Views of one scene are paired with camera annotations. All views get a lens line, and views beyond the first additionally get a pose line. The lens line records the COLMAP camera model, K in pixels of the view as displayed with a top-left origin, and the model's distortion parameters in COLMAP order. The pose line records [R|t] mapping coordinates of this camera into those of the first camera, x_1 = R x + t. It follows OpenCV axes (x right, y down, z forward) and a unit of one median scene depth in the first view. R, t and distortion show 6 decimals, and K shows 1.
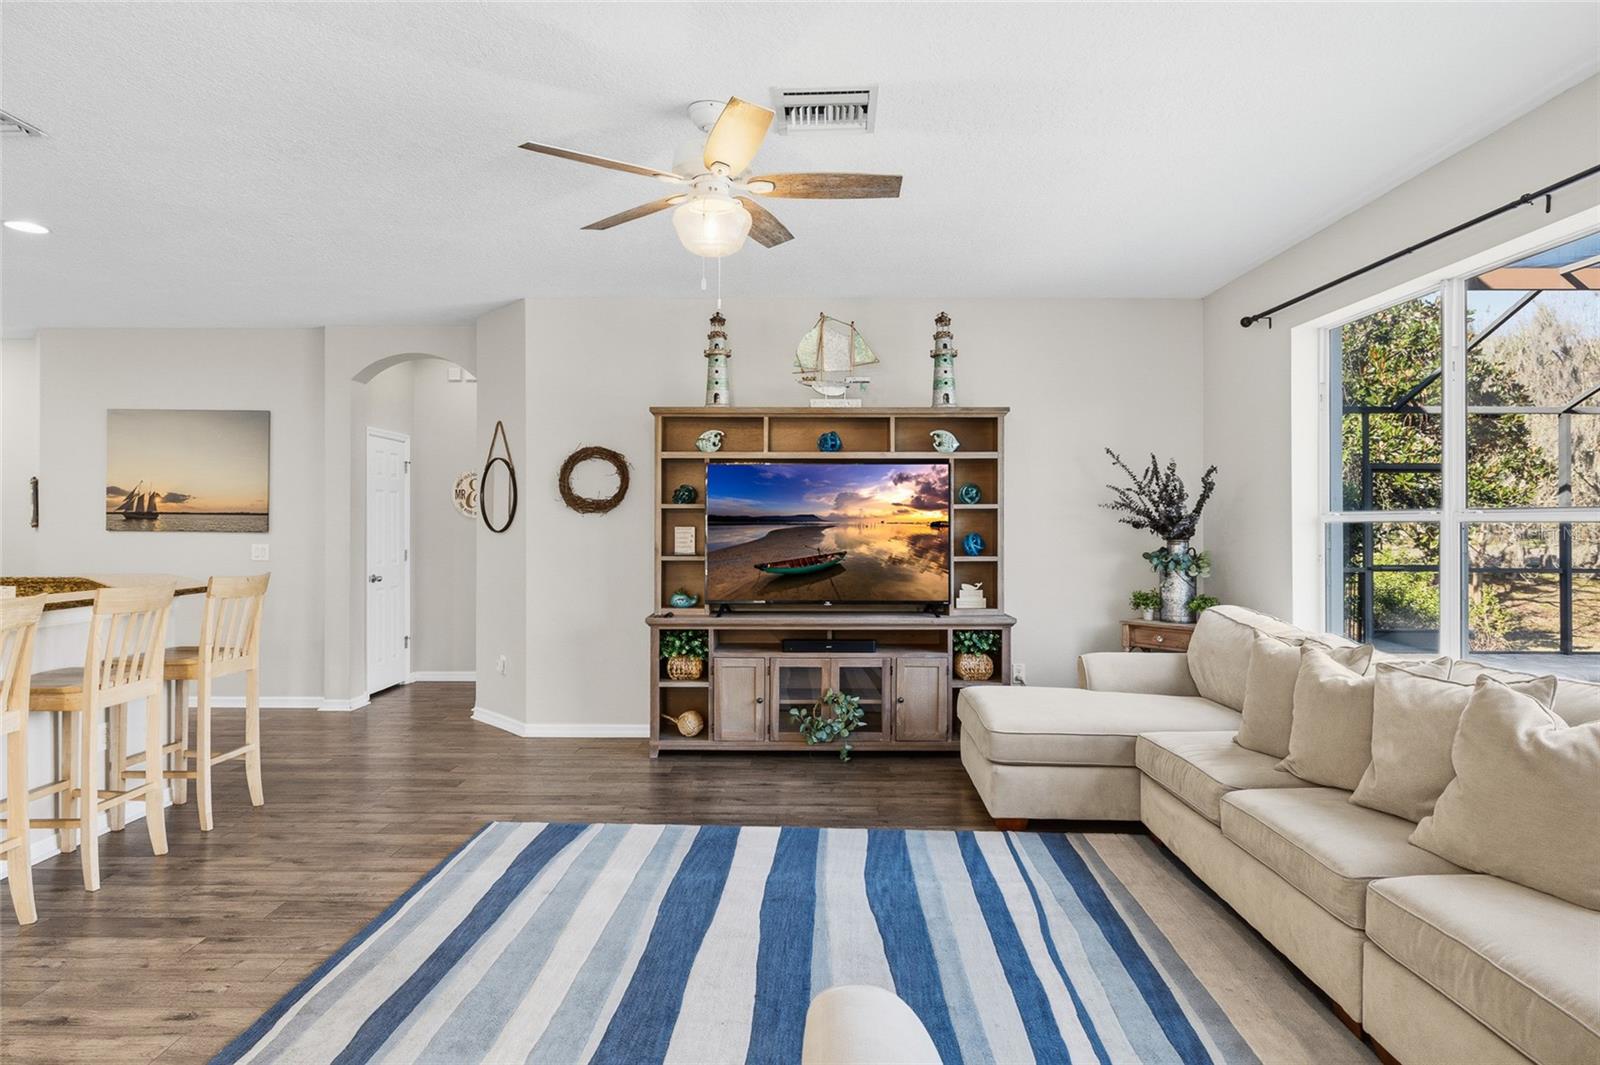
lens RADIAL K [[876.3, 0, 793.4], [0, 876.3, 546.0], [0, 0, 1]] dist [0.001733, -0.005174]
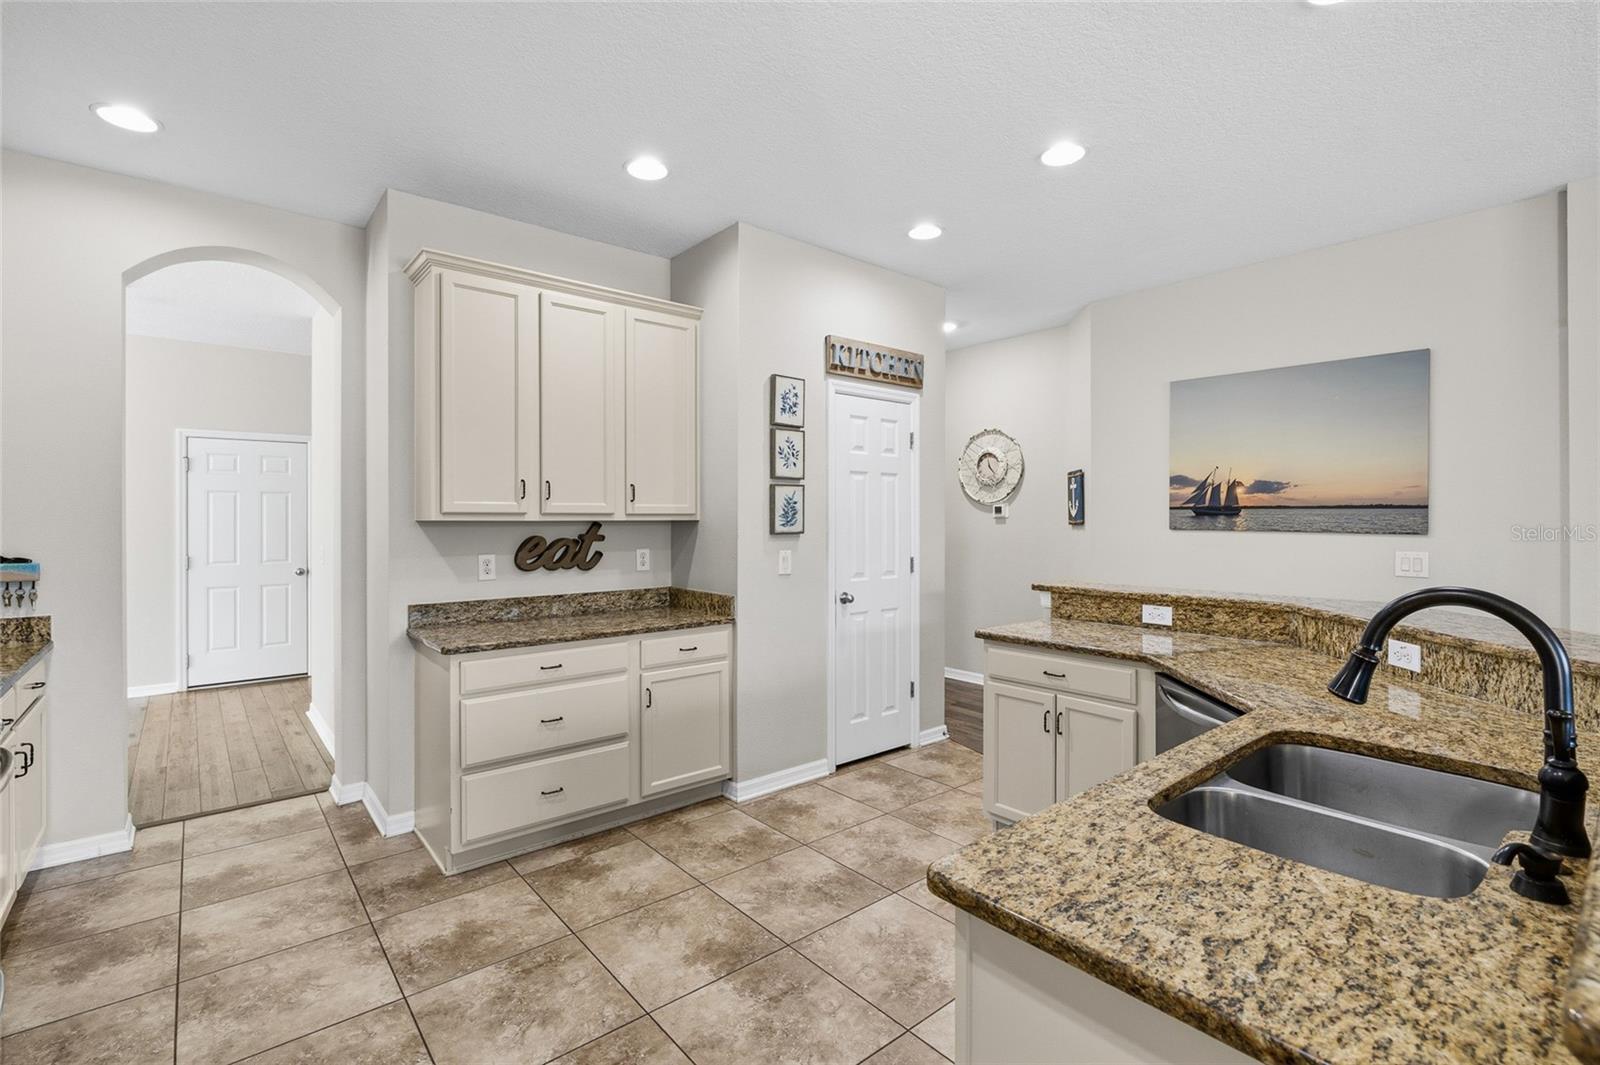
lens RADIAL K [[718.3, 0, 790.9], [0, 718.3, 512.8], [0, 0, 1]] dist [-0.004841, 0.001308]
pose [[0.642079, -0.008552, -0.766591, -0.614281], [-0.018613, 0.999469, -0.026740, -0.010512], [0.766412, 0.031438, 0.641579, 0.364458]]
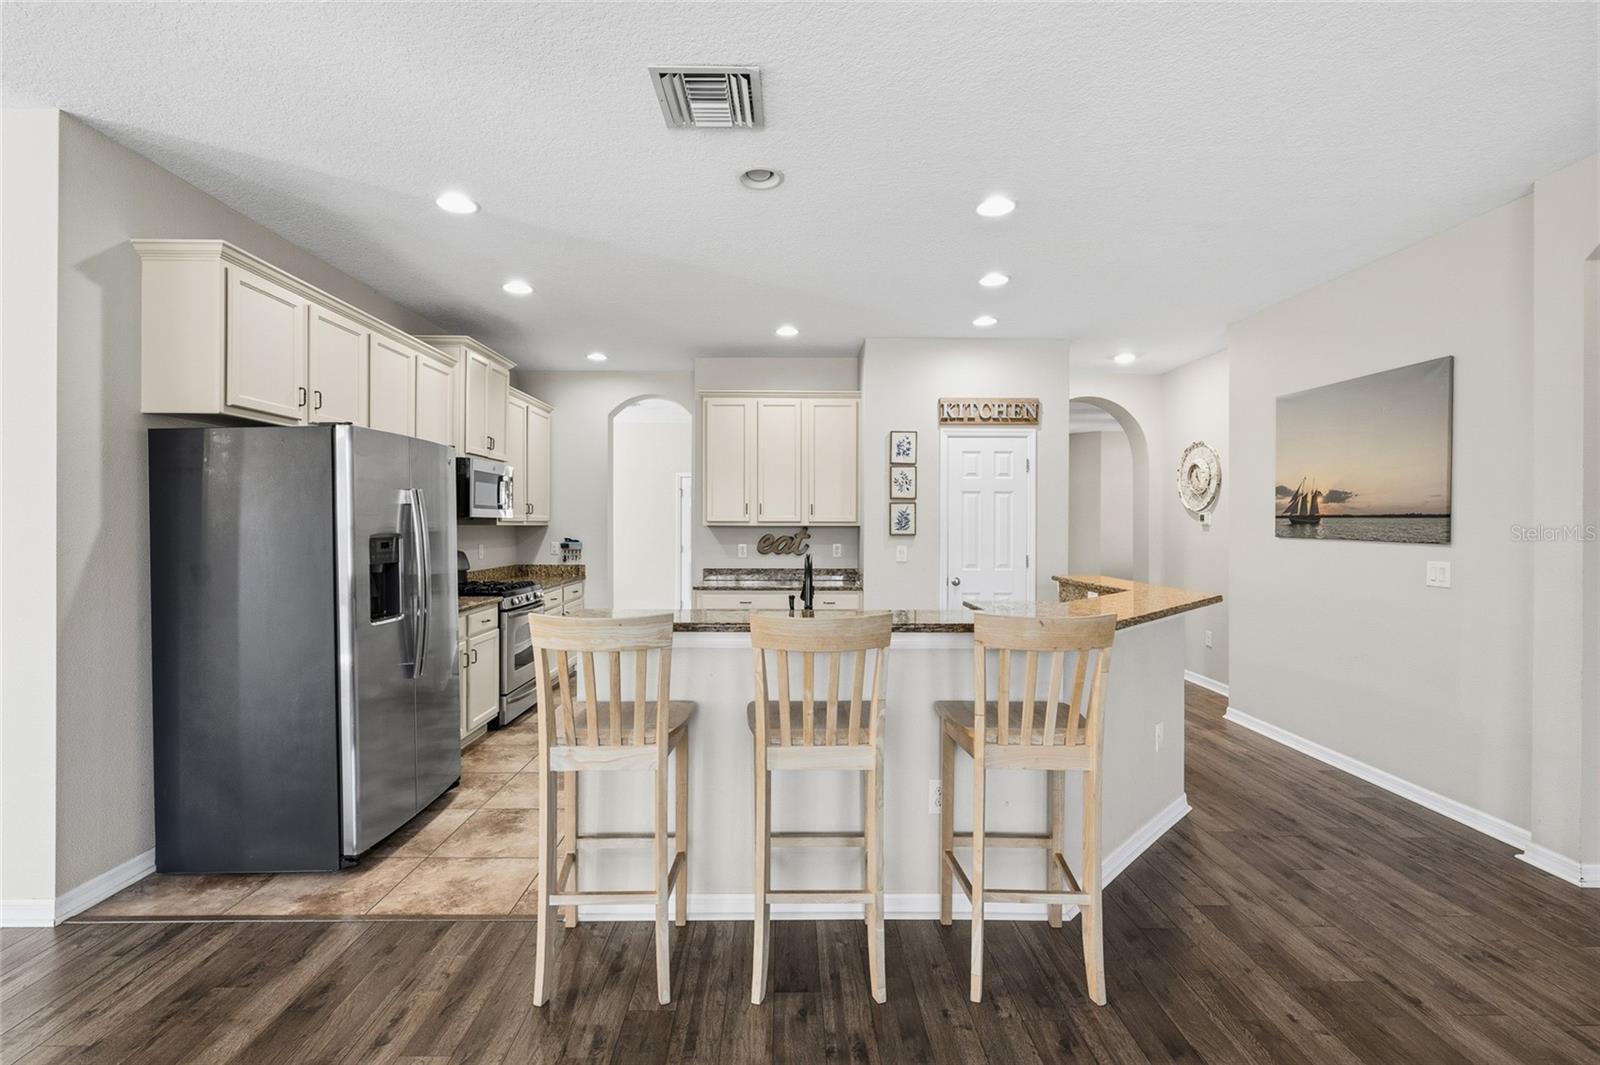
lens RADIAL K [[718.3, 0, 798.6], [0, 718.3, 518.5], [0, 0, 1]] dist [-0.004841, 0.001308]
pose [[0.025561, -0.009151, -0.999631, -0.102597], [-0.029944, 0.999502, -0.009916, -0.018175], [0.999225, 0.030186, 0.025274, 0.627965]]
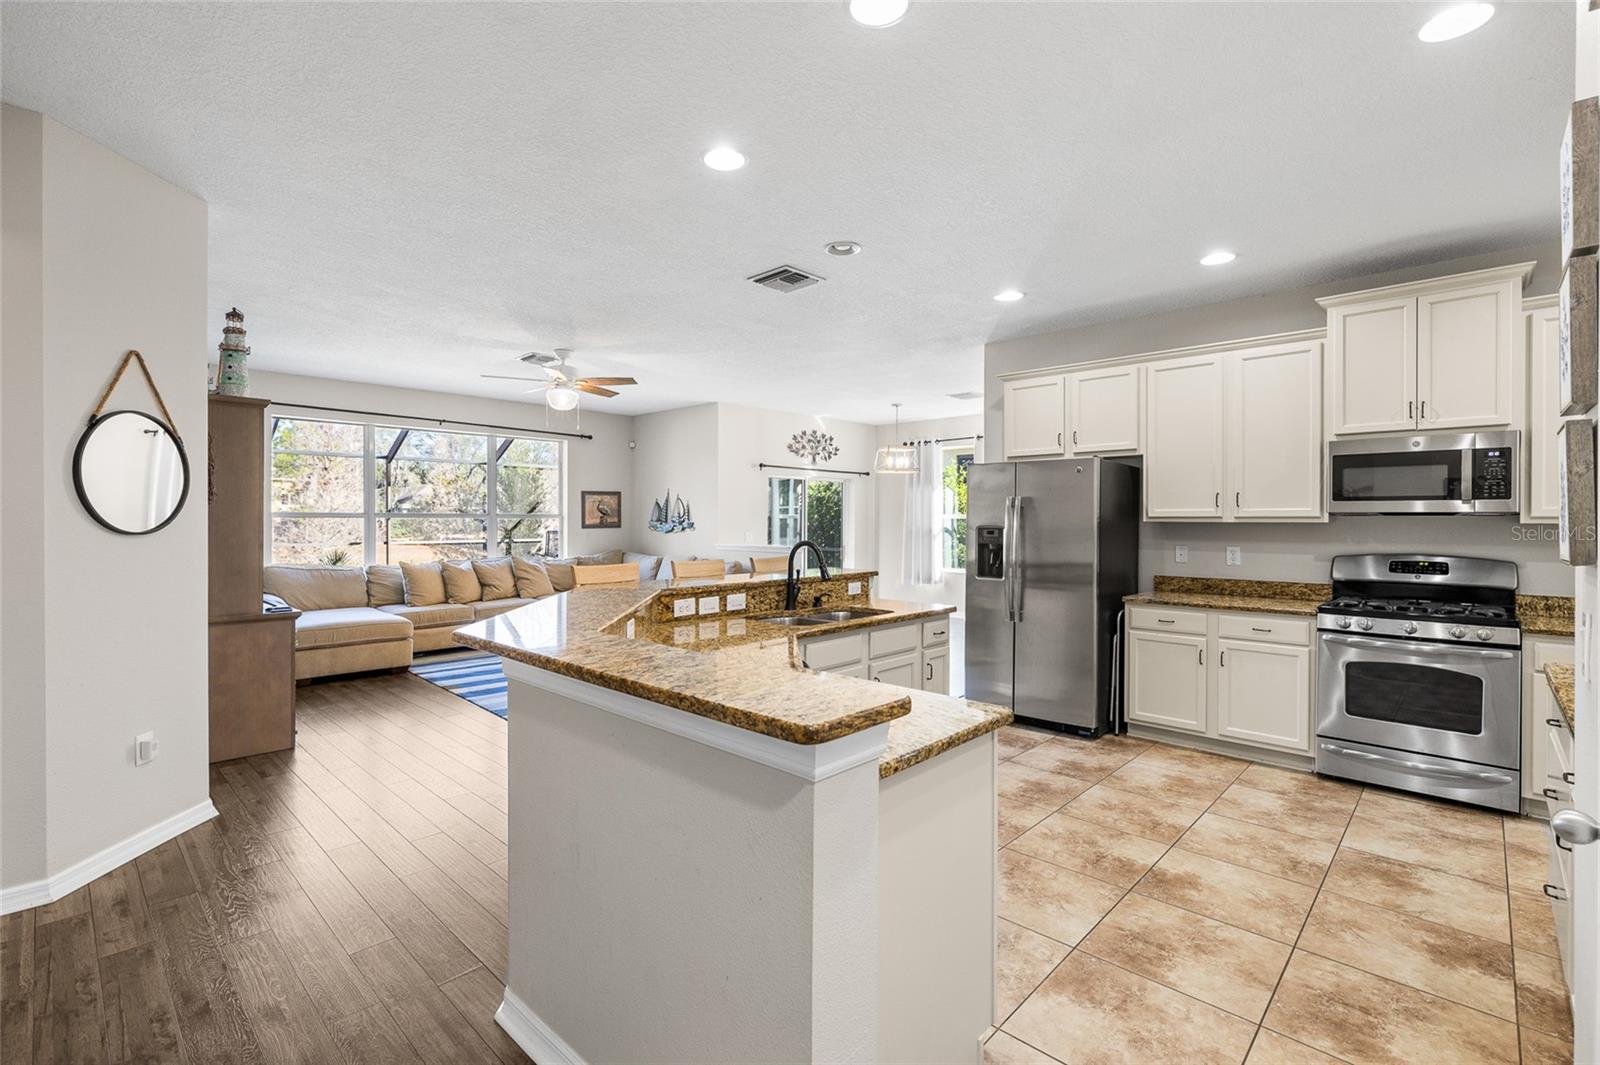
lens RADIAL K [[718.3, 0, 785.1], [0, 718.3, 523.0], [0, 0, 1]] dist [-0.004841, 0.001308]
pose [[-0.722800, -0.007638, 0.691015, -1.118427], [0.014874, 0.999535, 0.026607, -0.033763], [-0.690898, 0.029510, -0.722350, 1.167434]]
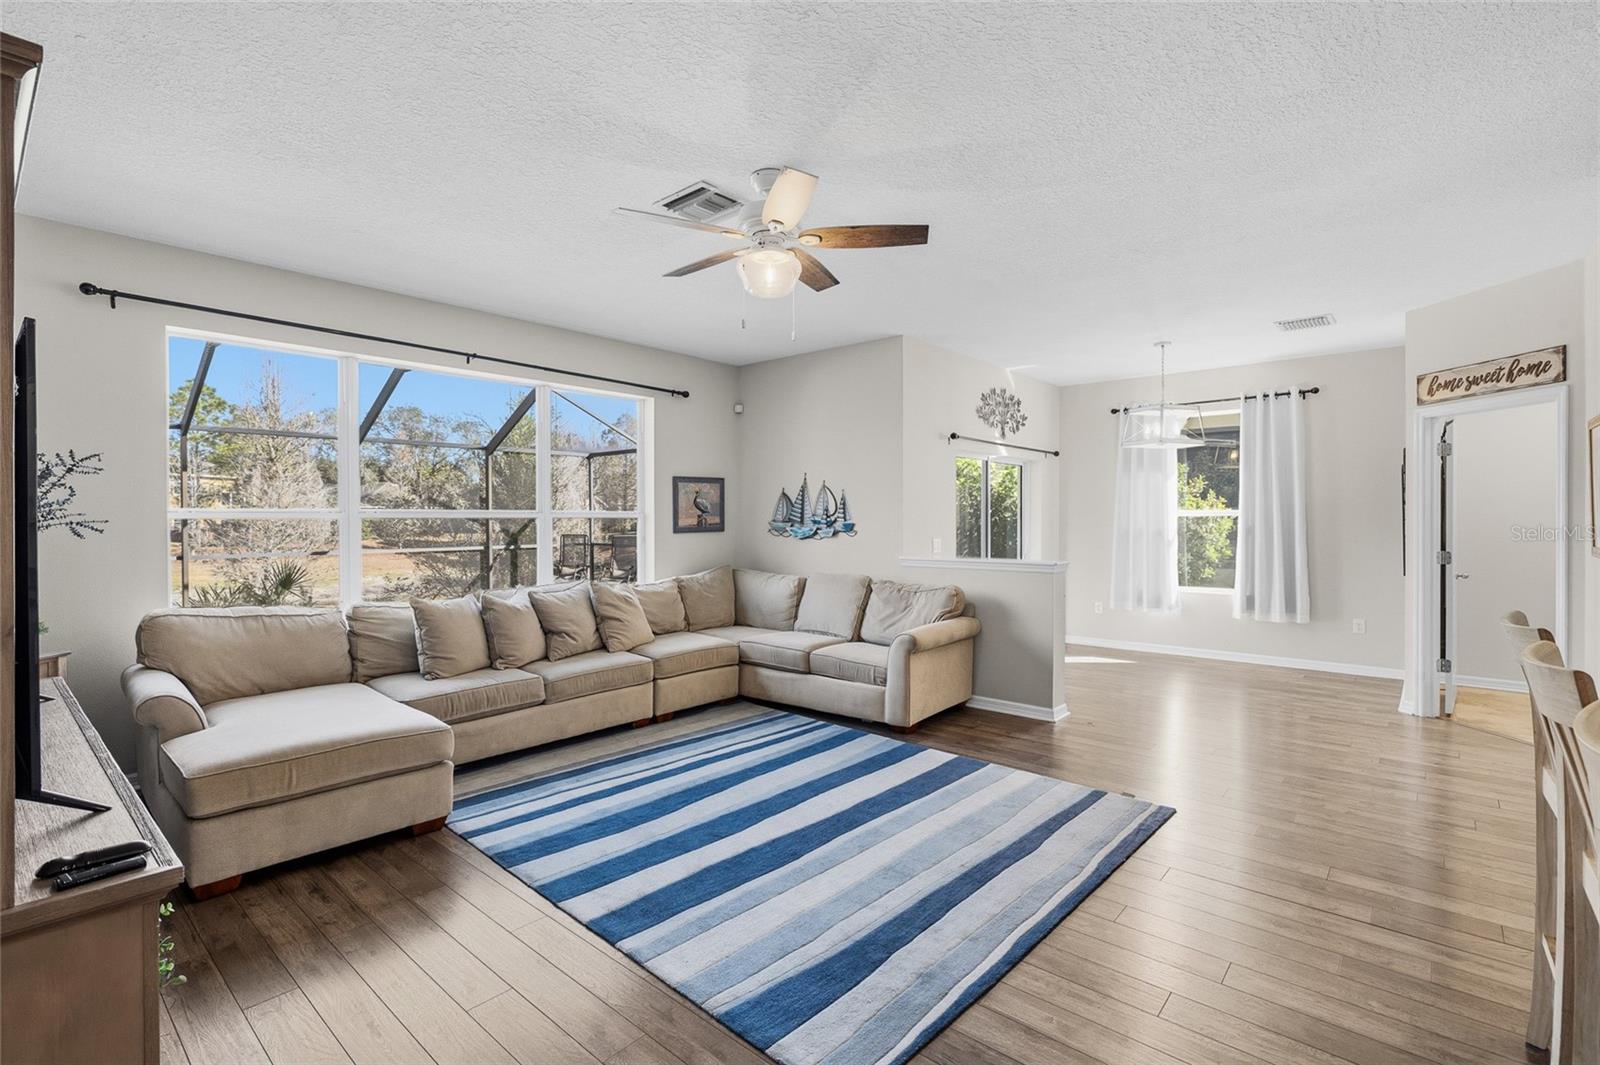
lens RADIAL K [[736.8, 0, 794.0], [0, 736.8, 525.1], [0, 0, 1]] dist [-0.012335, 0.002499]
pose [[-0.755953, -0.006455, 0.654594, -0.451442], [0.018549, 0.999339, 0.031276, -0.027509], [-0.654363, 0.035785, -0.755333, 1.004920]]
